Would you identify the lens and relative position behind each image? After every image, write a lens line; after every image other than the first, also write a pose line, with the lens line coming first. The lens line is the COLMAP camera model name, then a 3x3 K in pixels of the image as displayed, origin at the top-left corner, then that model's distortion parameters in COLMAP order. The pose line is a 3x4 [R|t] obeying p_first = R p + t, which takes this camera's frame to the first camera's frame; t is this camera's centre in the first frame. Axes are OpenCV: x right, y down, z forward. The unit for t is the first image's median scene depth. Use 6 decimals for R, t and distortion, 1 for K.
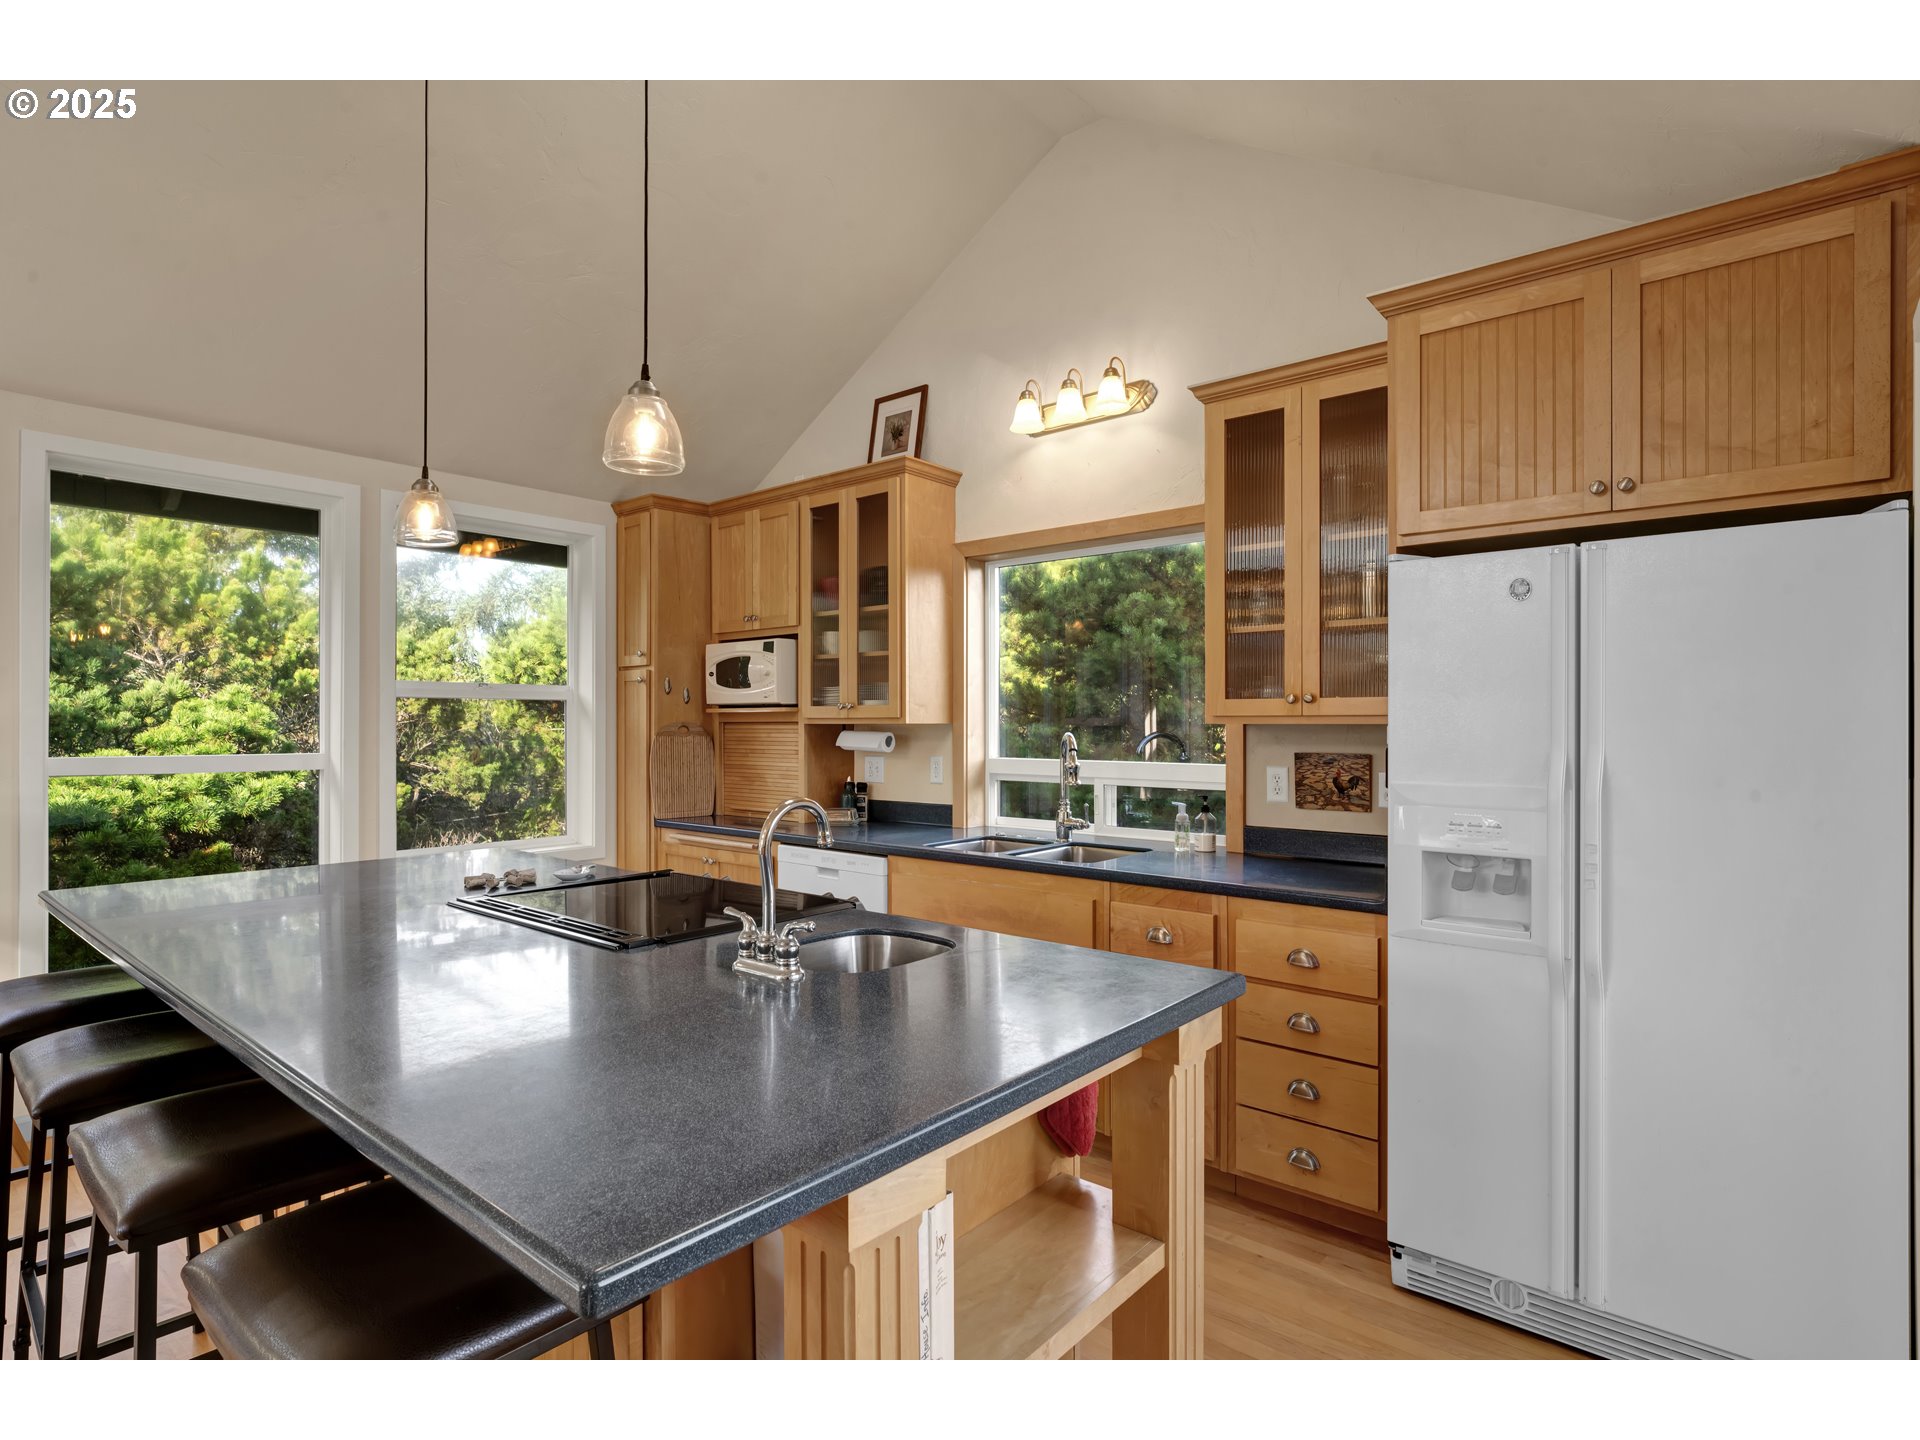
lens RADIAL K [[962.4, 0, 905.7], [0, 962.4, 721.4], [0, 0, 1]] dist [0.001426, -0.000090]
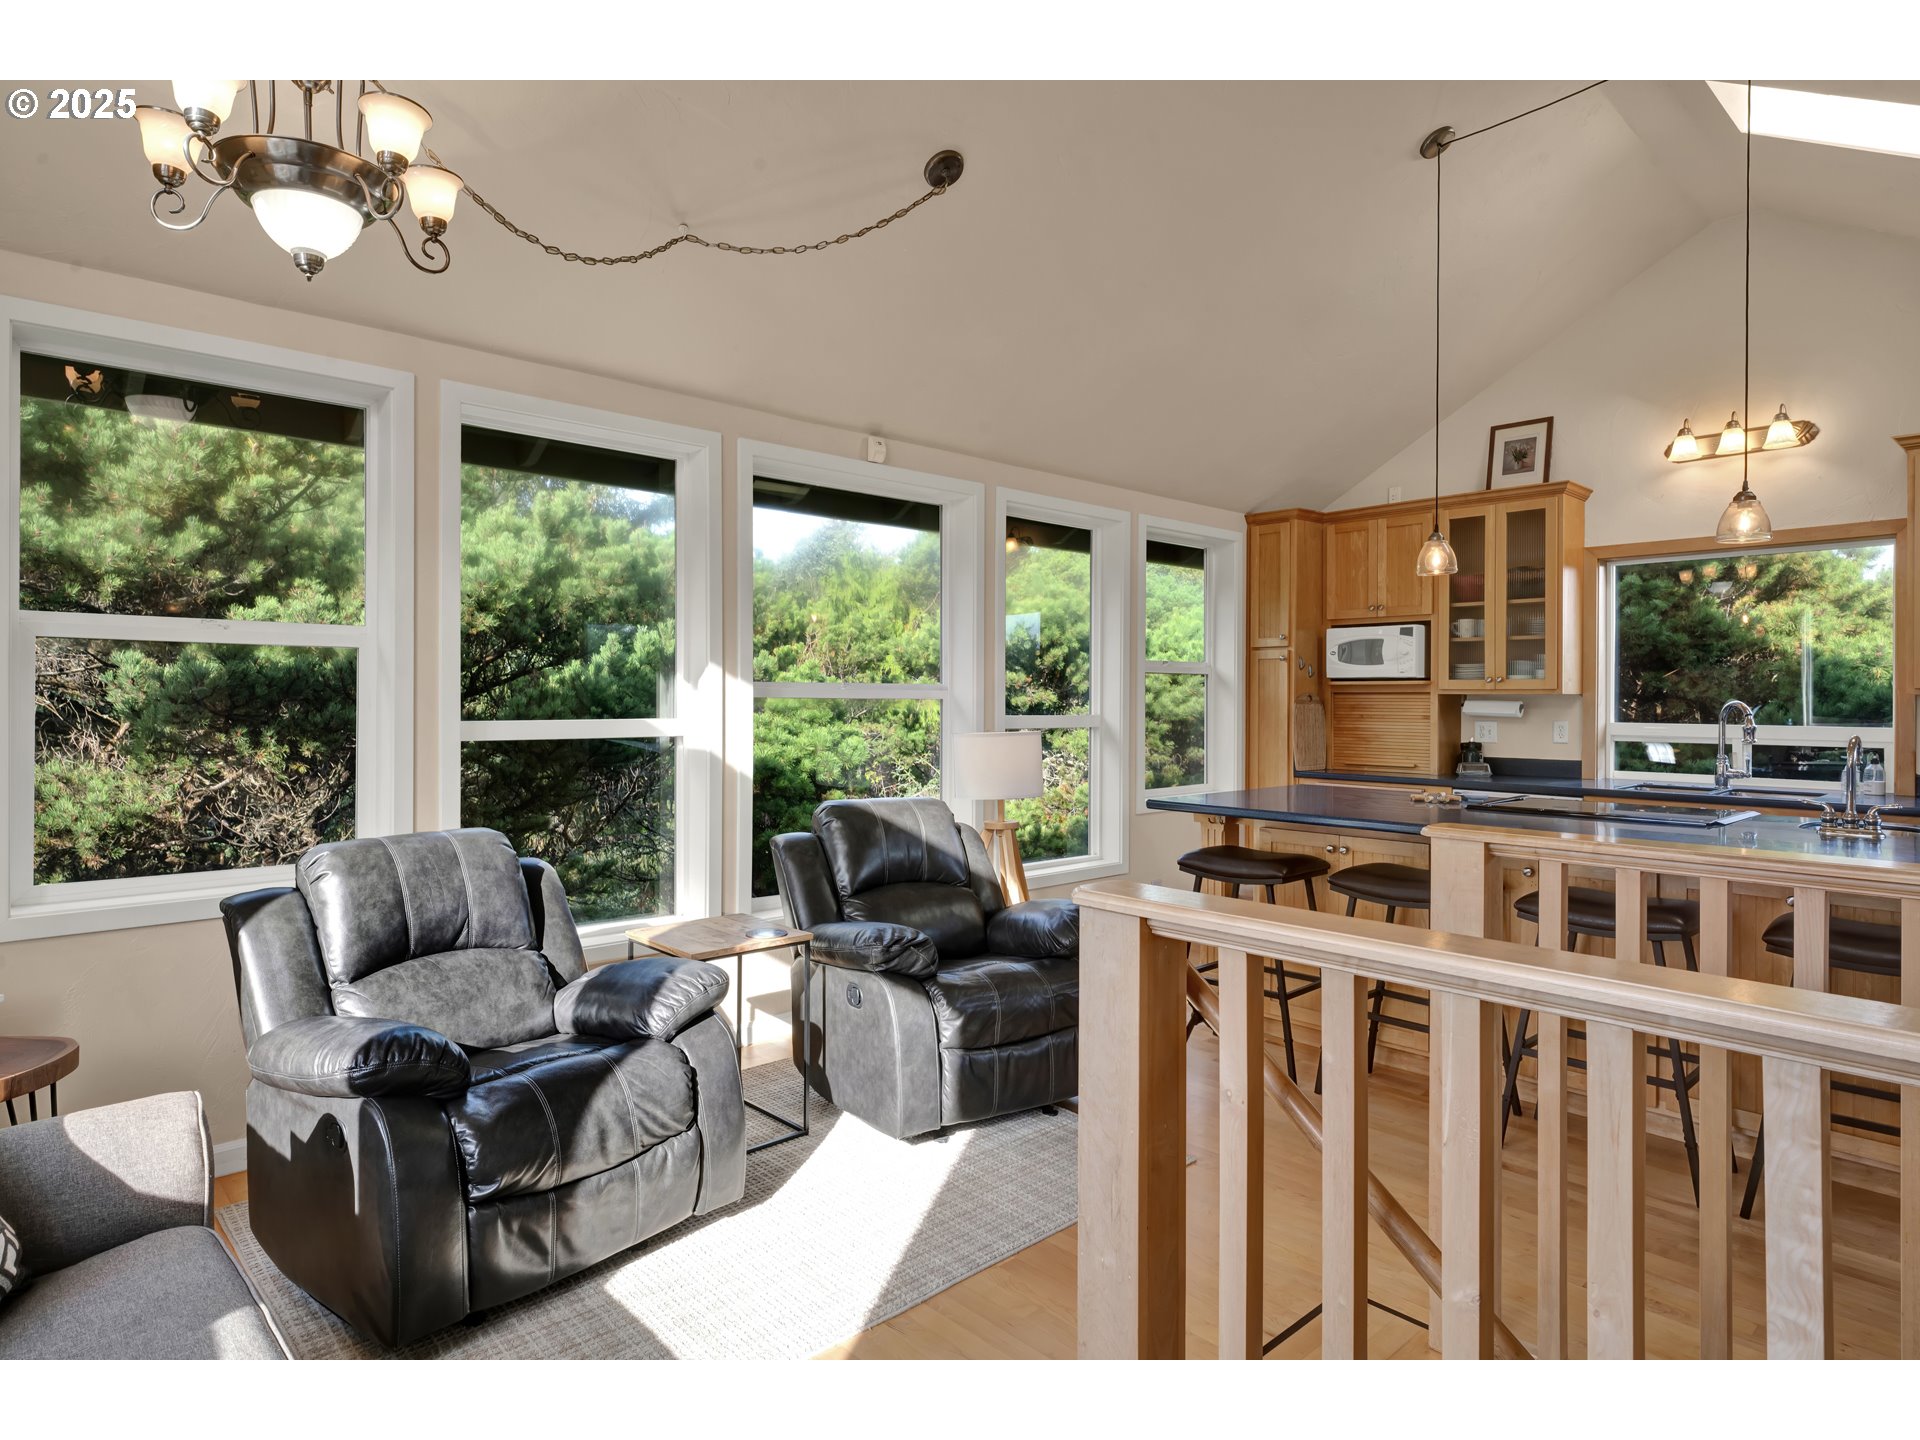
lens RADIAL K [[1032.2, 0, 957.4], [0, 1032.2, 696.1], [0, 0, 1]] dist [0.000884, -0.000952]
pose [[0.989642, 0.005566, -0.143448, -0.526004], [-0.005453, 0.999984, 0.001179, 0.006903], [0.143452, -0.000385, 0.989657, -0.395667]]
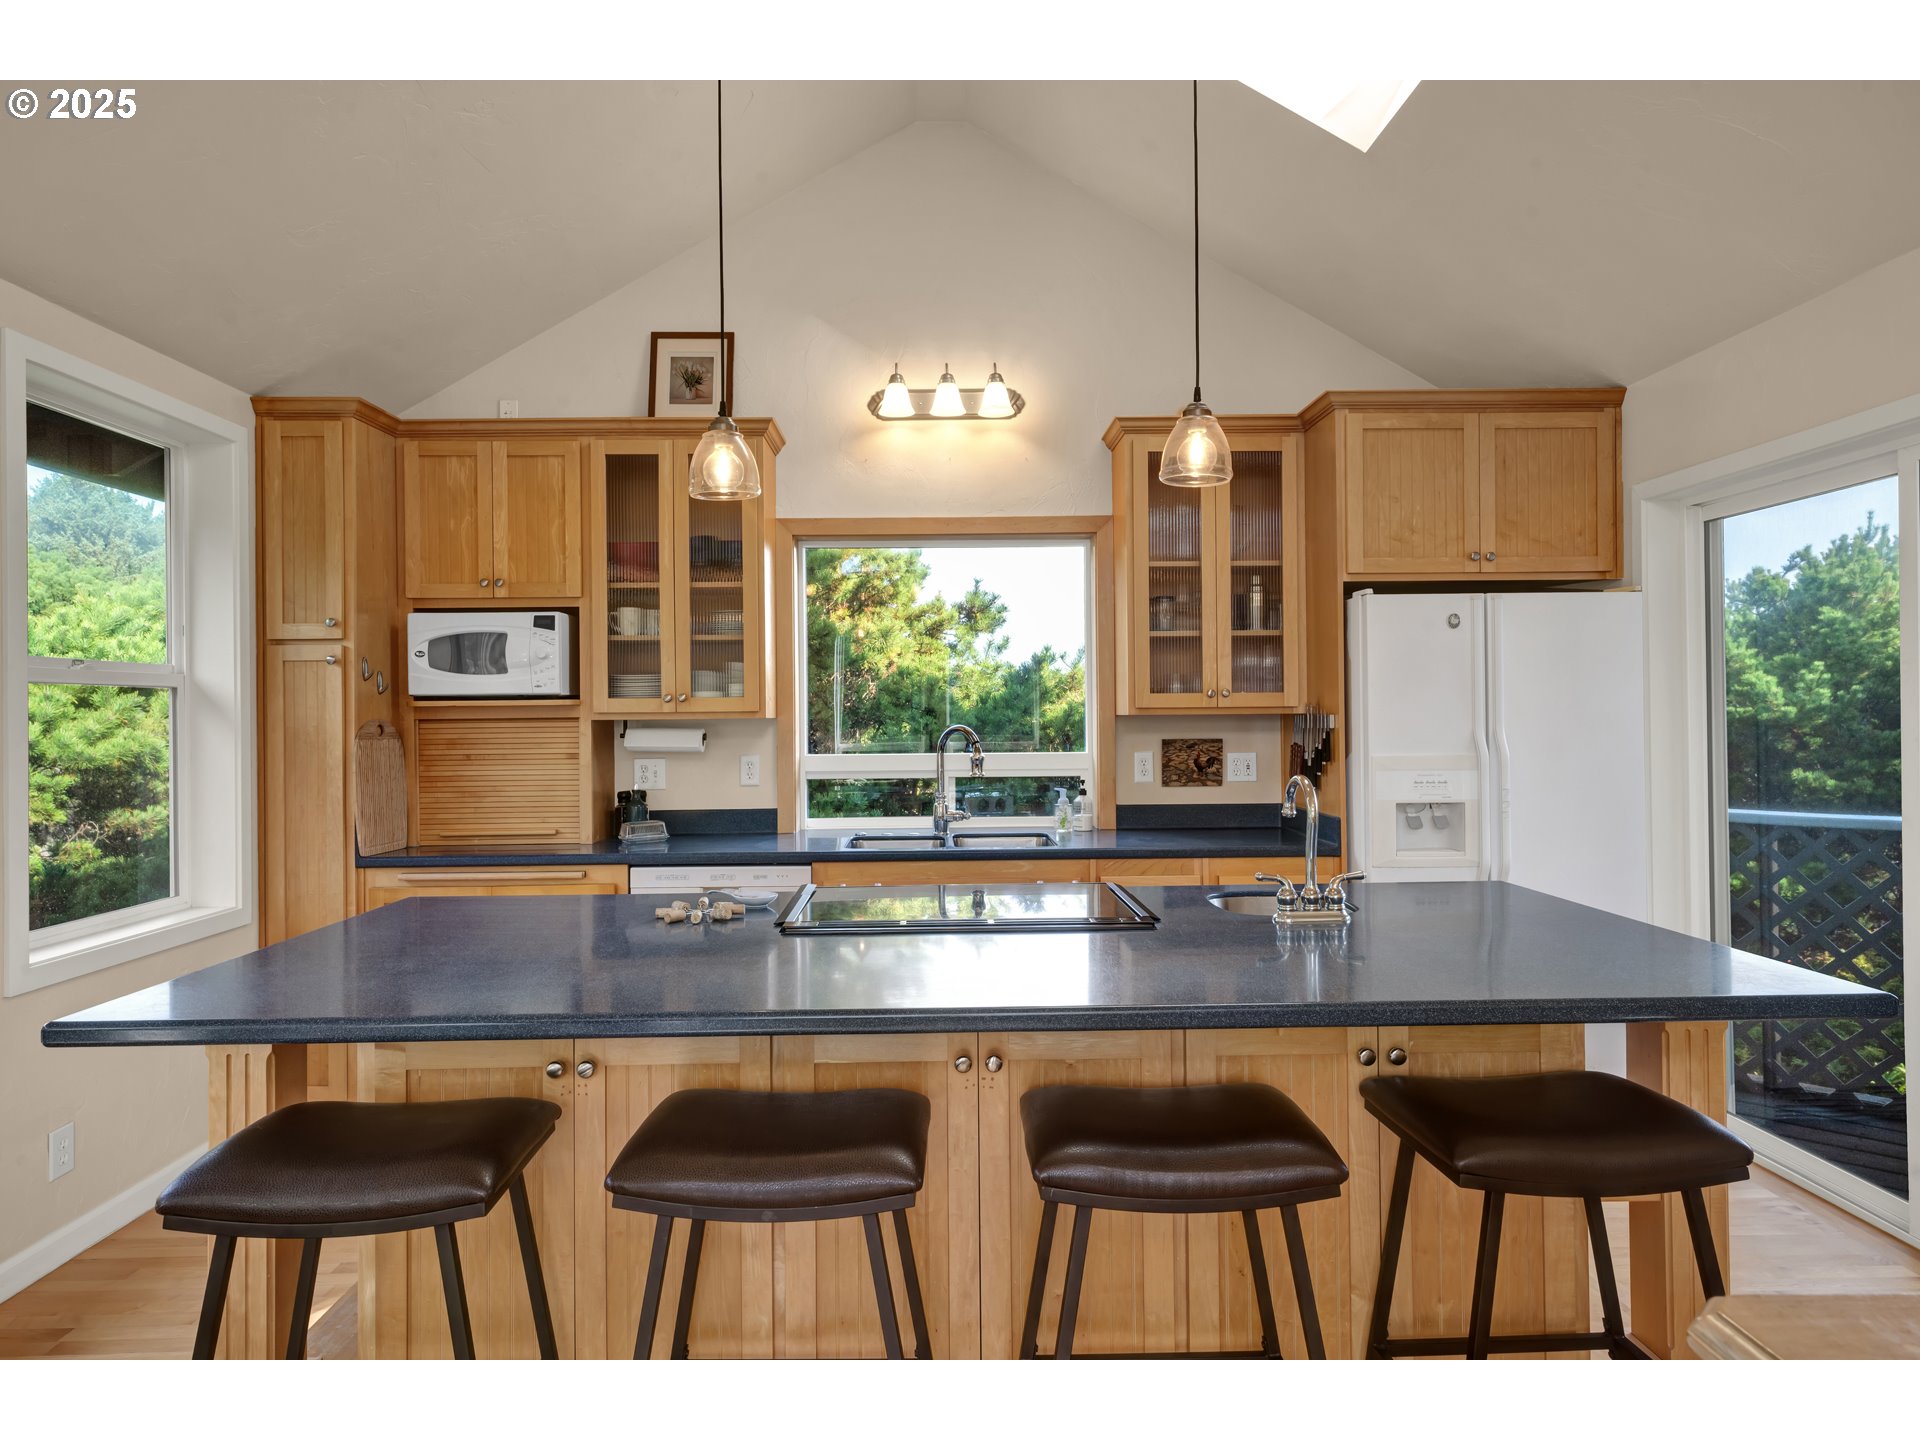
lens RADIAL K [[1154.8, 0, 942.4], [0, 1154.8, 713.6], [0, 0, 1]] dist [0.006042, -0.000582]
pose [[0.759160, -0.004481, 0.650889, -0.512979], [0.008232, 0.999962, -0.002717, 0.002097], [-0.650852, 0.007421, 0.759168, 0.076701]]
